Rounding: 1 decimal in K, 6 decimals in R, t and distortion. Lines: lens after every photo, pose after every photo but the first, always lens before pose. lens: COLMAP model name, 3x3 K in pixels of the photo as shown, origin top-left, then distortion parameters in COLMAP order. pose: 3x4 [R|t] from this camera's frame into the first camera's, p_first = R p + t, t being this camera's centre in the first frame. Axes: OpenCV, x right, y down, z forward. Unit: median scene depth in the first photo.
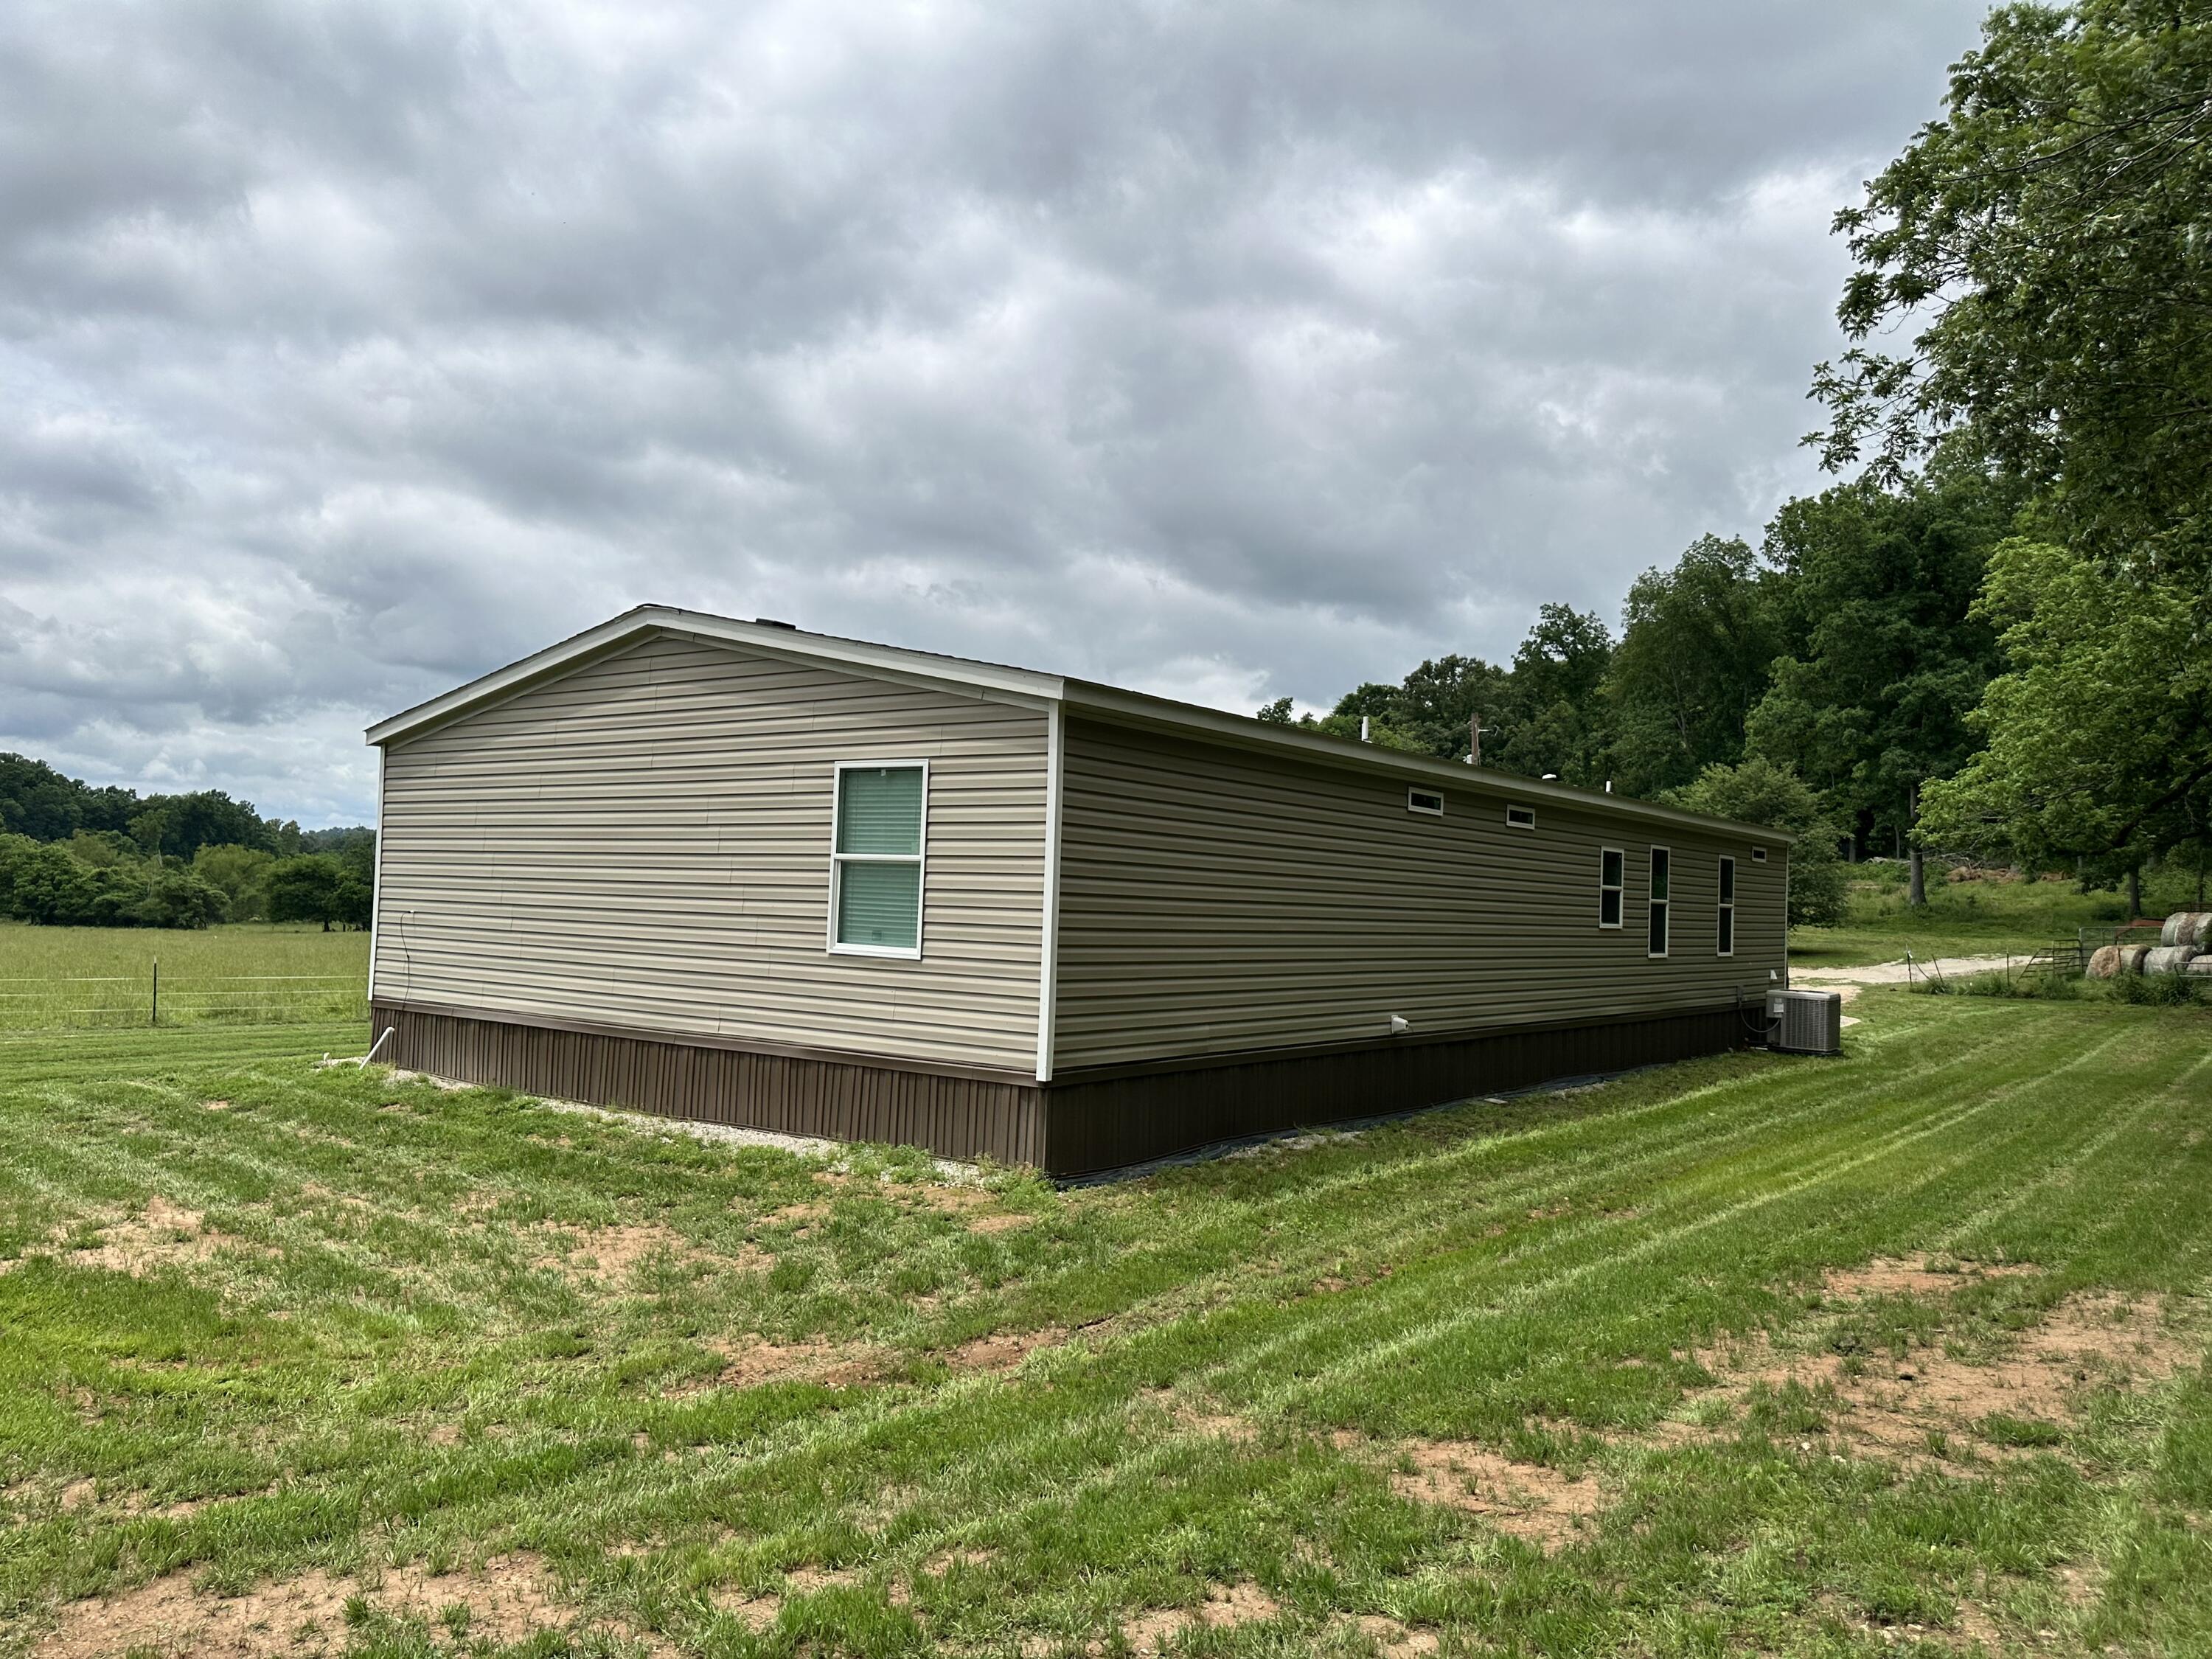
lens RADIAL K [[1604.8, 0, 1081.3], [0, 1604.8, 867.6], [0, 0, 1]] dist [0.101763, -0.097393]
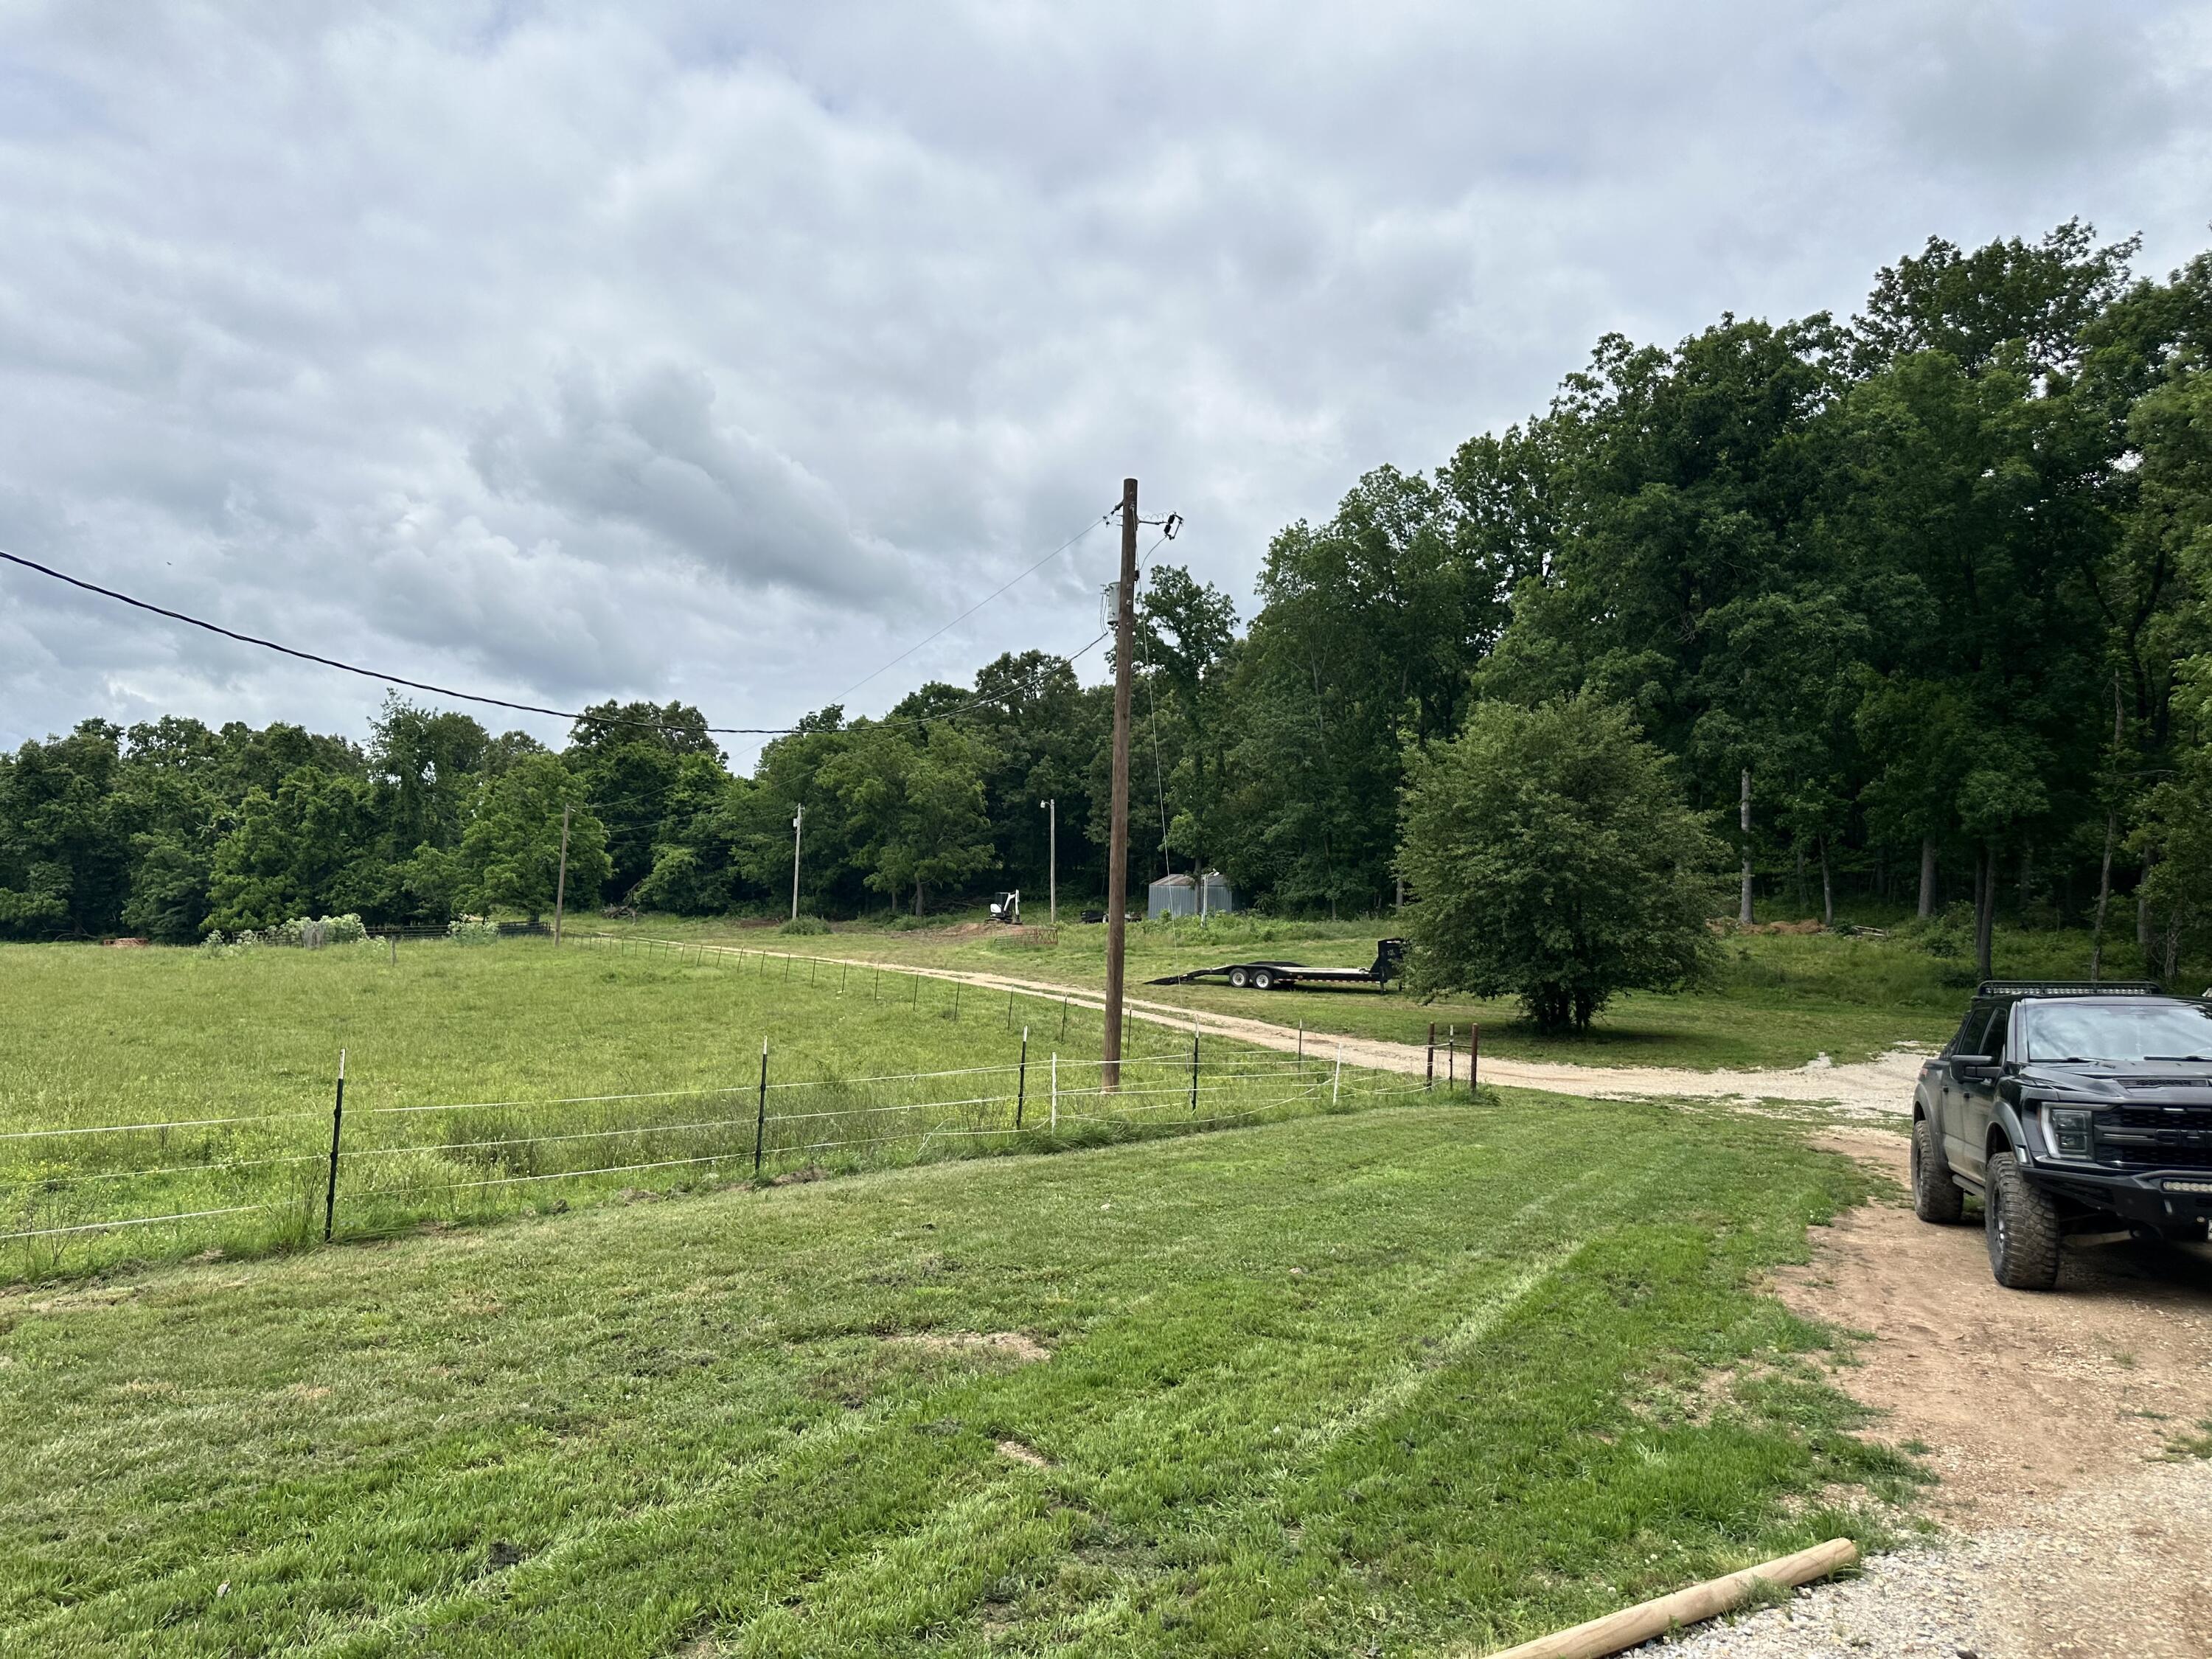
lens RADIAL K [[1604.8, 0, 1081.3], [0, 1604.8, 867.6], [0, 0, 1]] dist [0.101763, -0.097393]
pose [[0.964116, 0.049953, 0.260739, 0.059160], [-0.041725, 0.998444, -0.037000, 0.012262], [-0.262181, 0.024793, 0.964700, 0.273659]]
